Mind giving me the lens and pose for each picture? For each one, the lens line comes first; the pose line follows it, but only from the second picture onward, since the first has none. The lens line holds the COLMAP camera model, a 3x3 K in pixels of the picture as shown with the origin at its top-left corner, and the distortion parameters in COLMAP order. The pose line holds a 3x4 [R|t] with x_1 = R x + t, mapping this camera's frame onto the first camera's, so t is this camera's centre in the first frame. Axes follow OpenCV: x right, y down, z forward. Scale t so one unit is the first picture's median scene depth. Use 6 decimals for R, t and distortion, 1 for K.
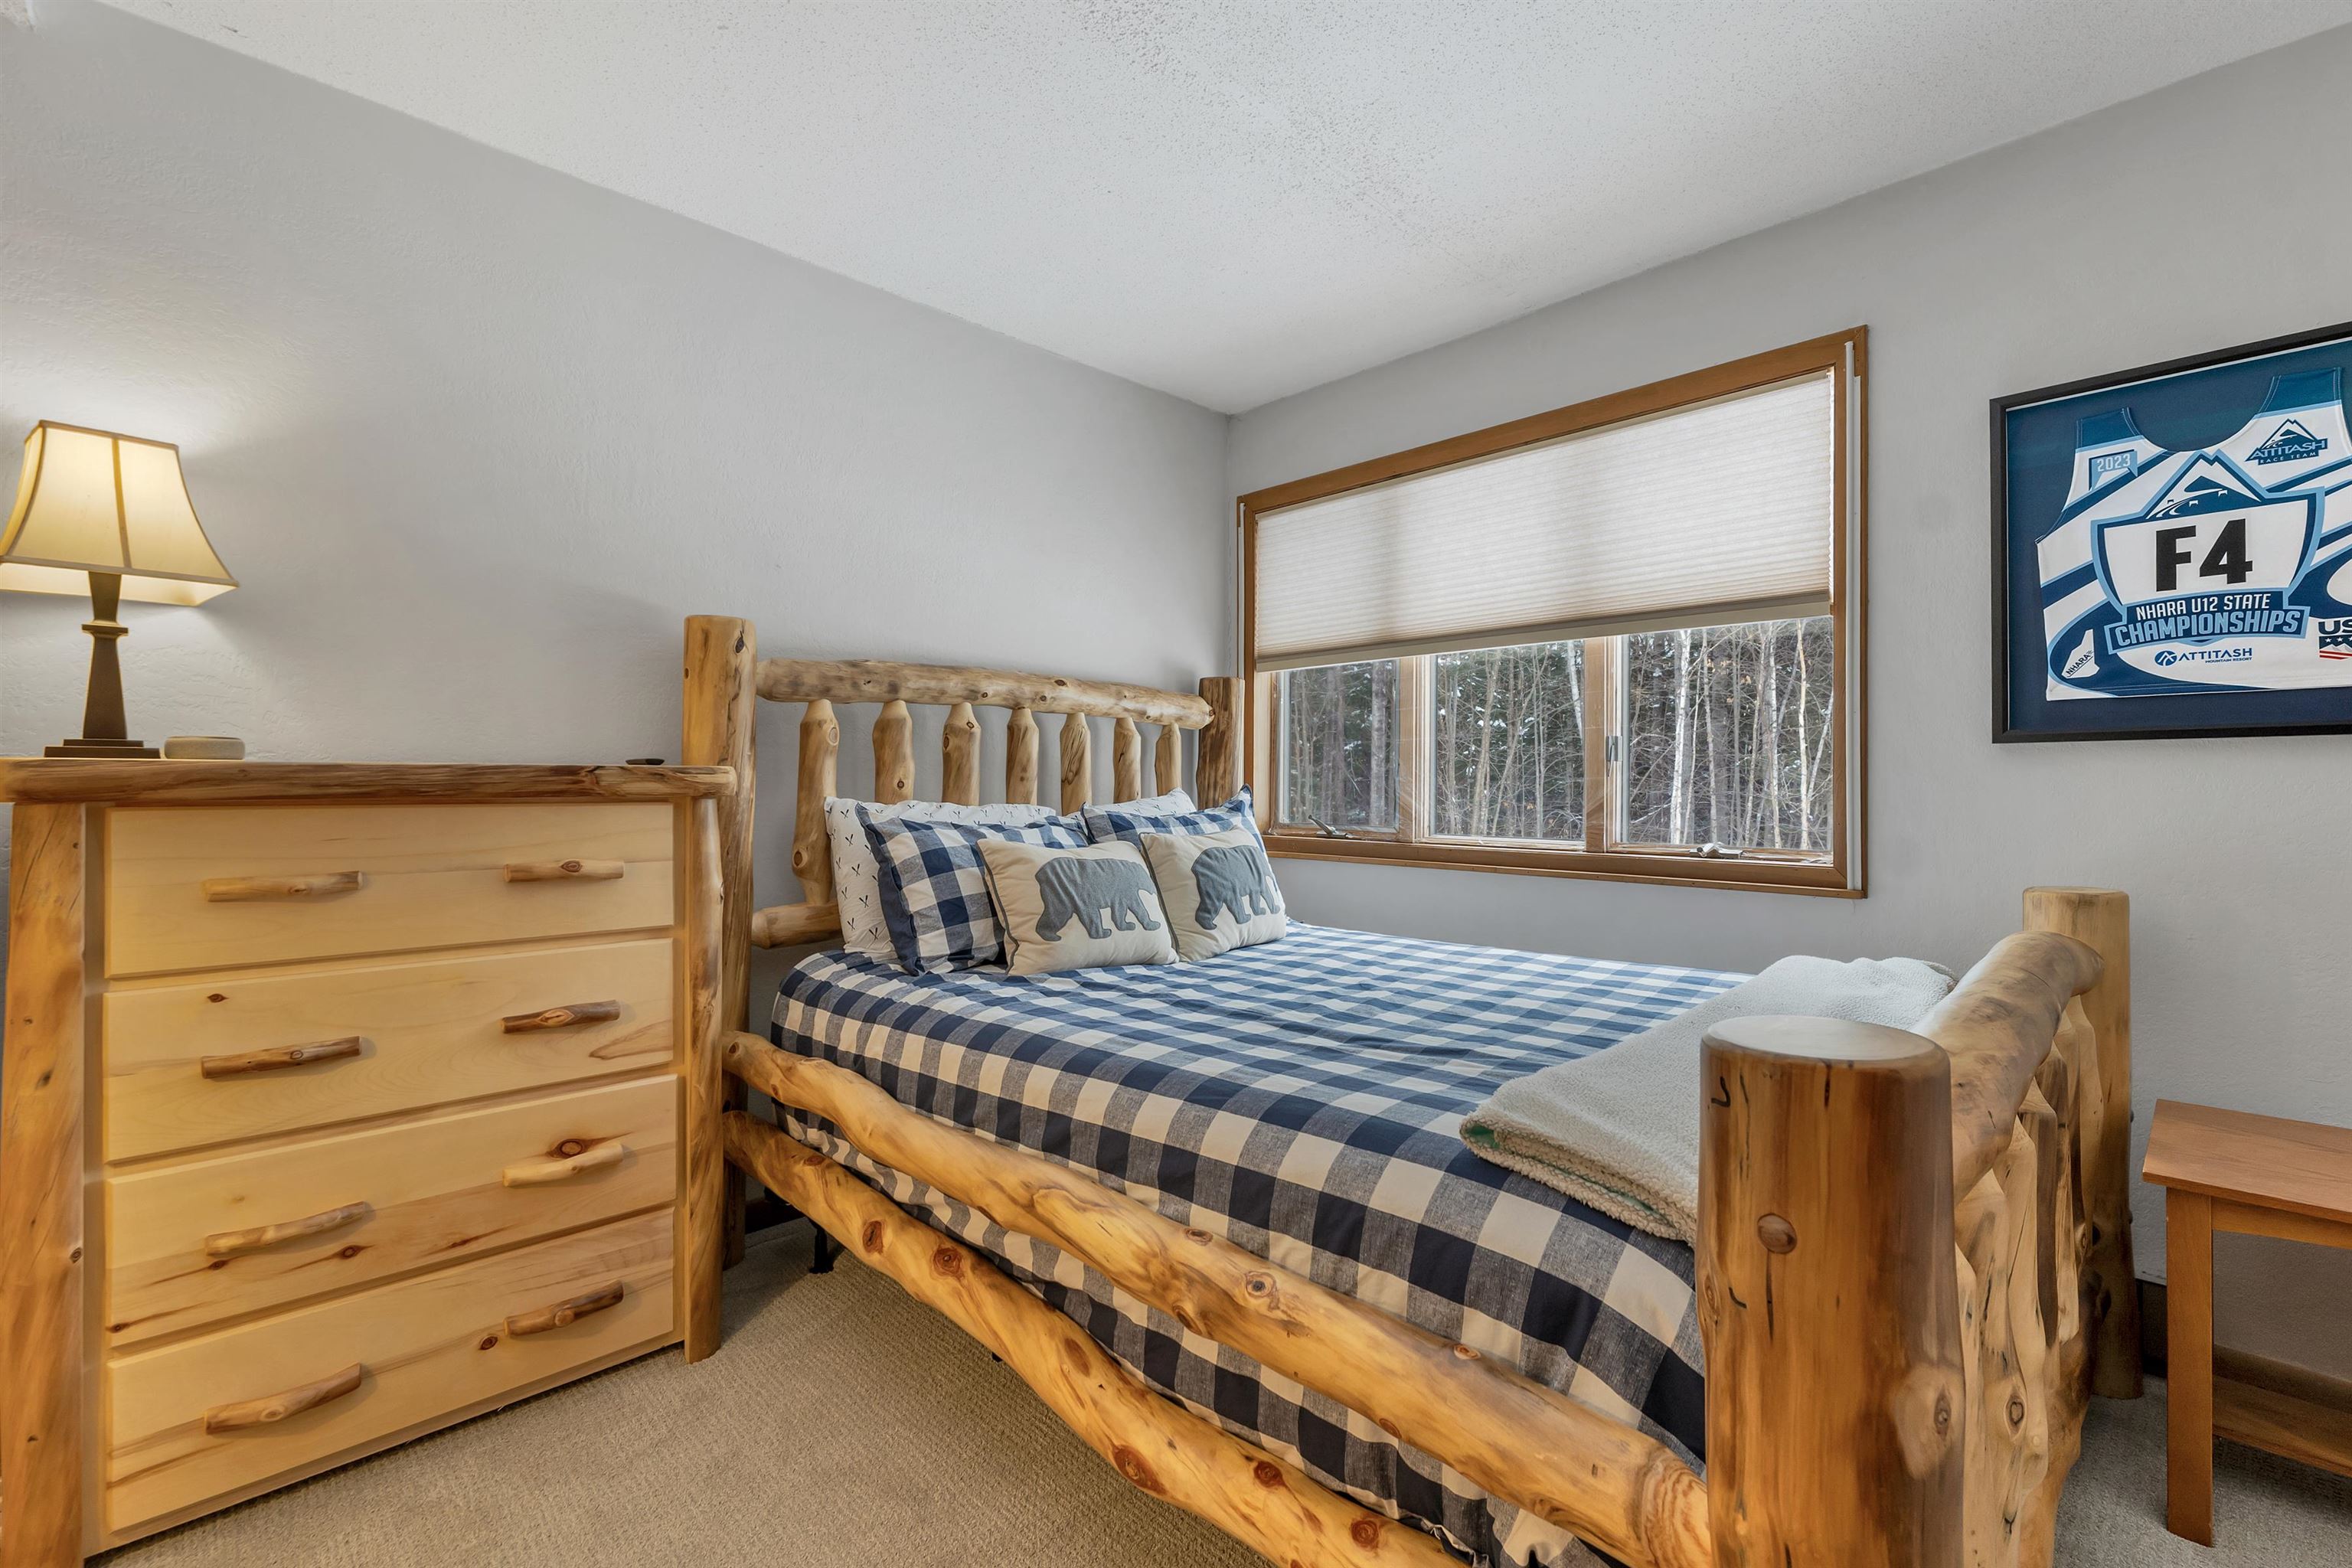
lens RADIAL K [[1017.0, 0, 1157.9], [0, 1017.0, 776.9], [0, 0, 1]] dist [0.004494, -0.001732]
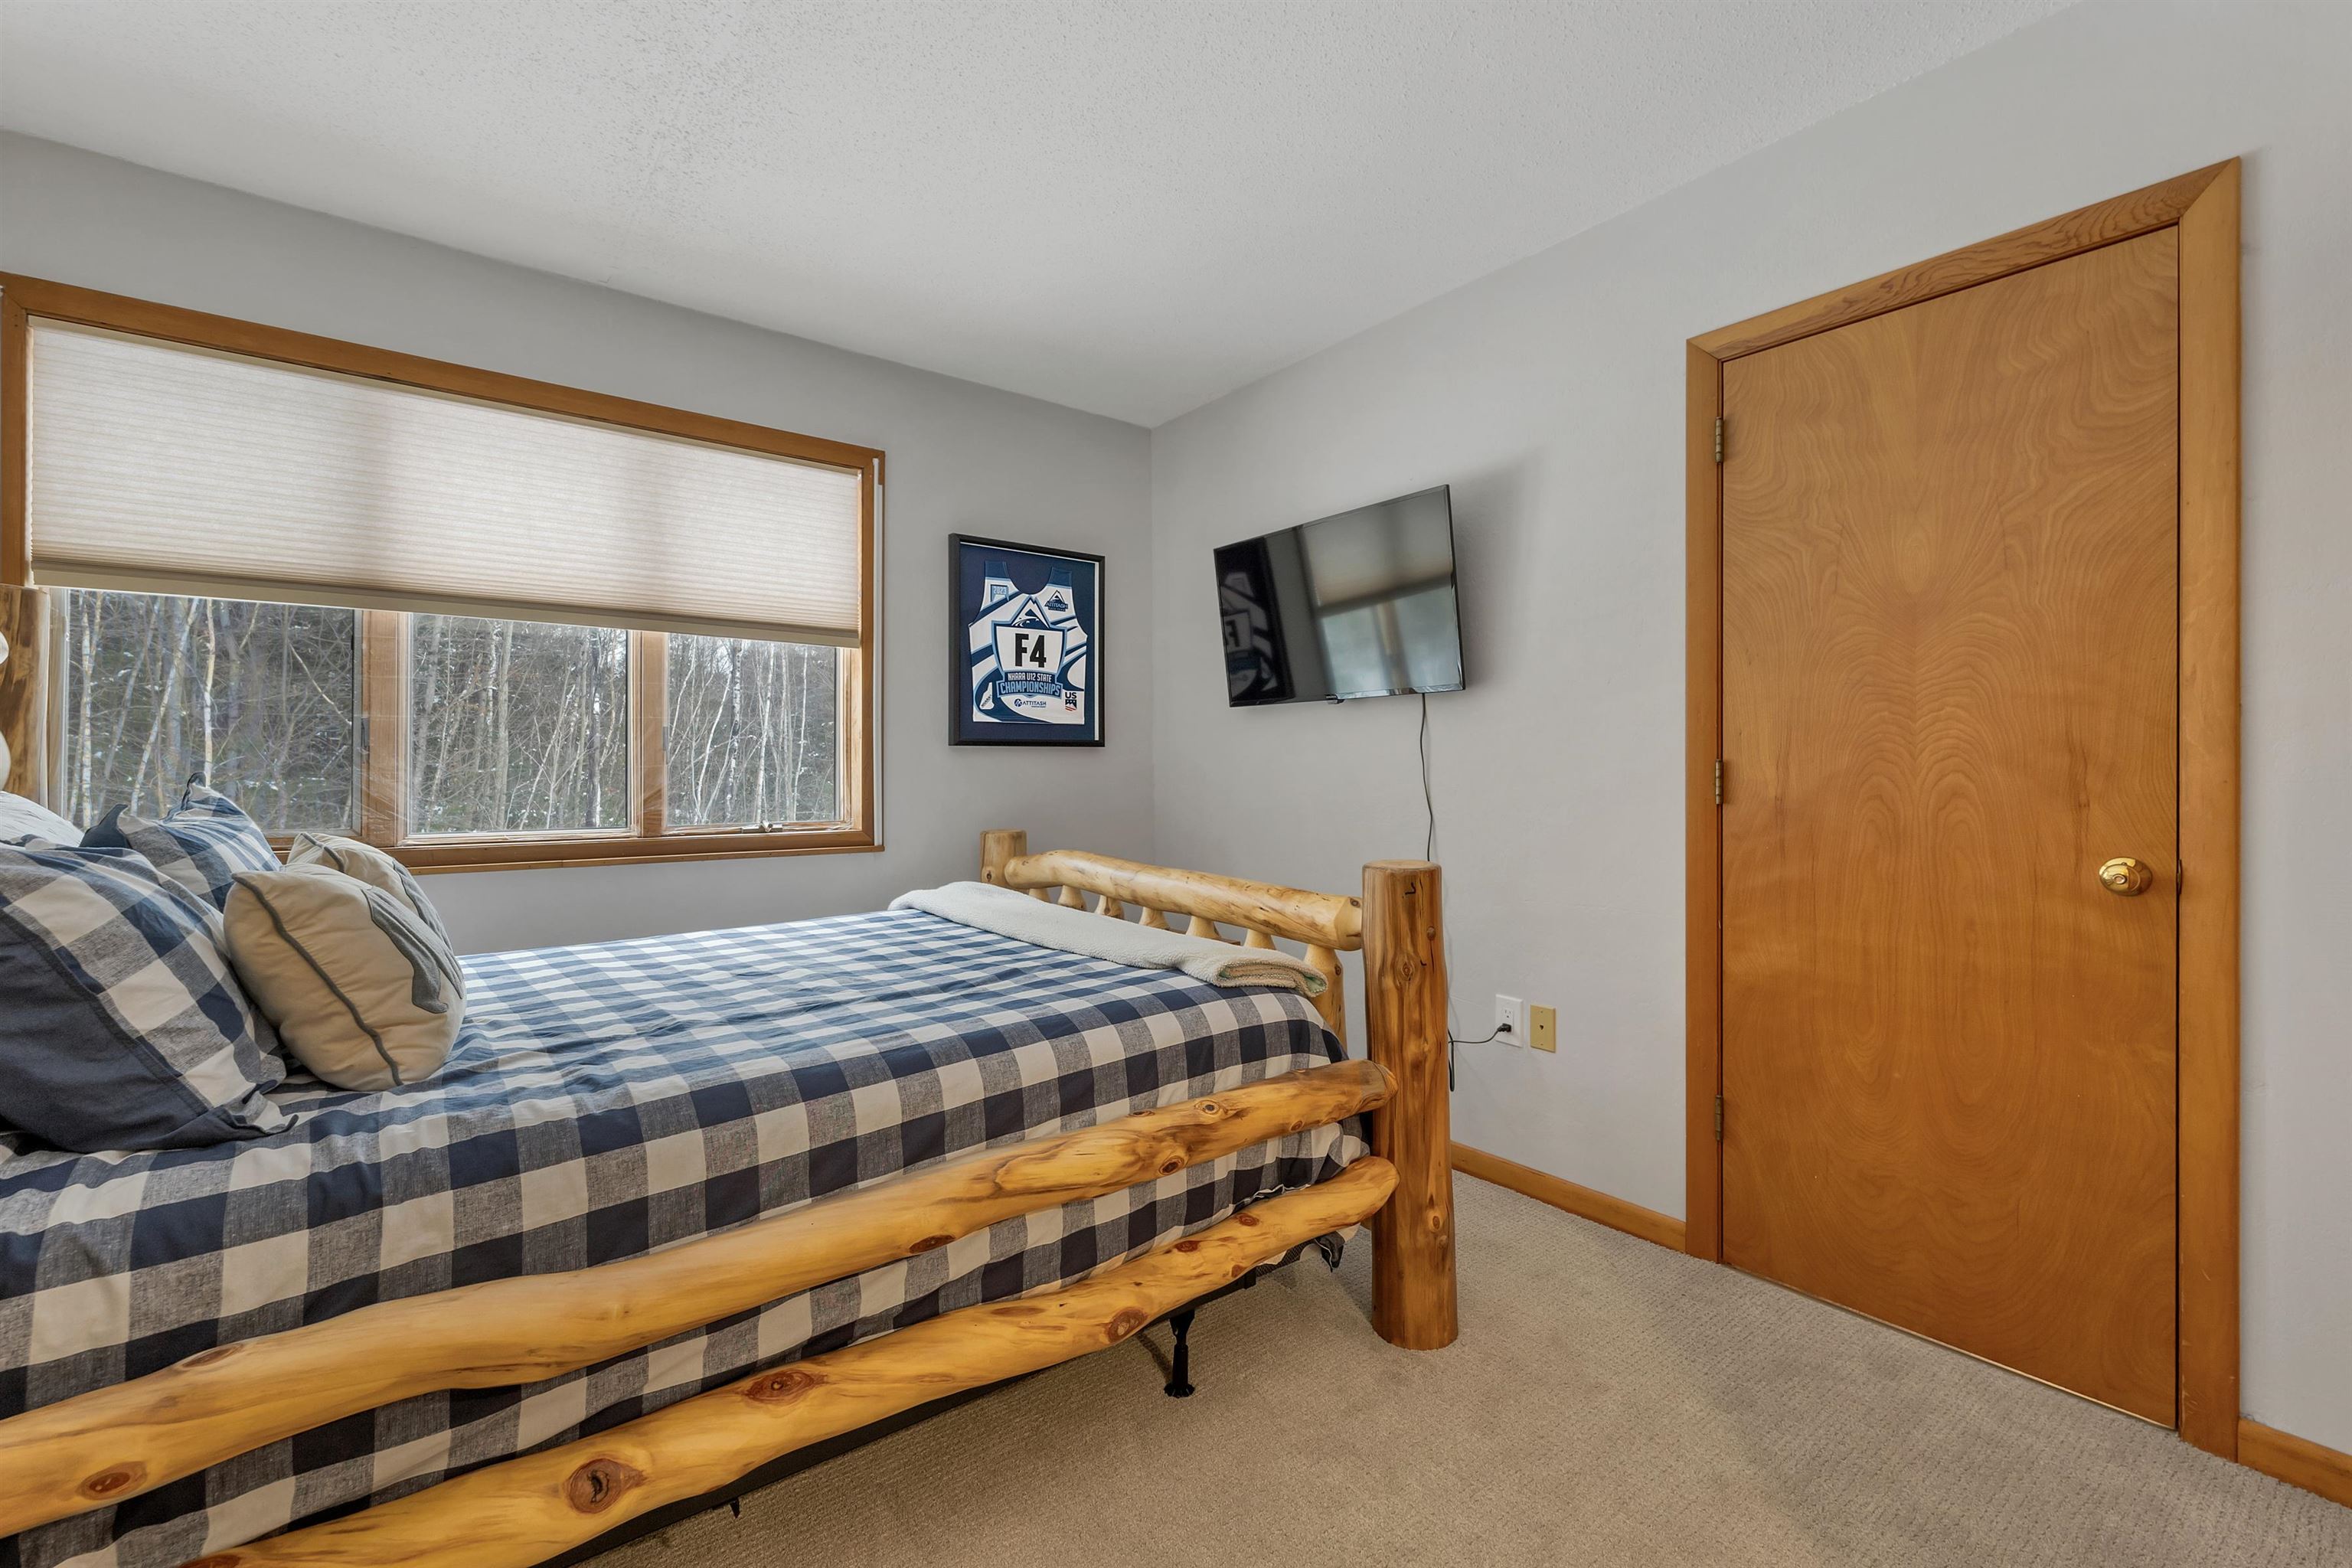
lens RADIAL K [[1017.0, 0, 1167.9], [0, 1017.0, 775.7], [0, 0, 1]] dist [0.004494, -0.001732]
pose [[0.092385, -0.004348, 0.995714, -0.828953], [-0.000730, 0.999990, 0.004434, 0.007724], [-0.995723, -0.001136, 0.092381, 0.558705]]
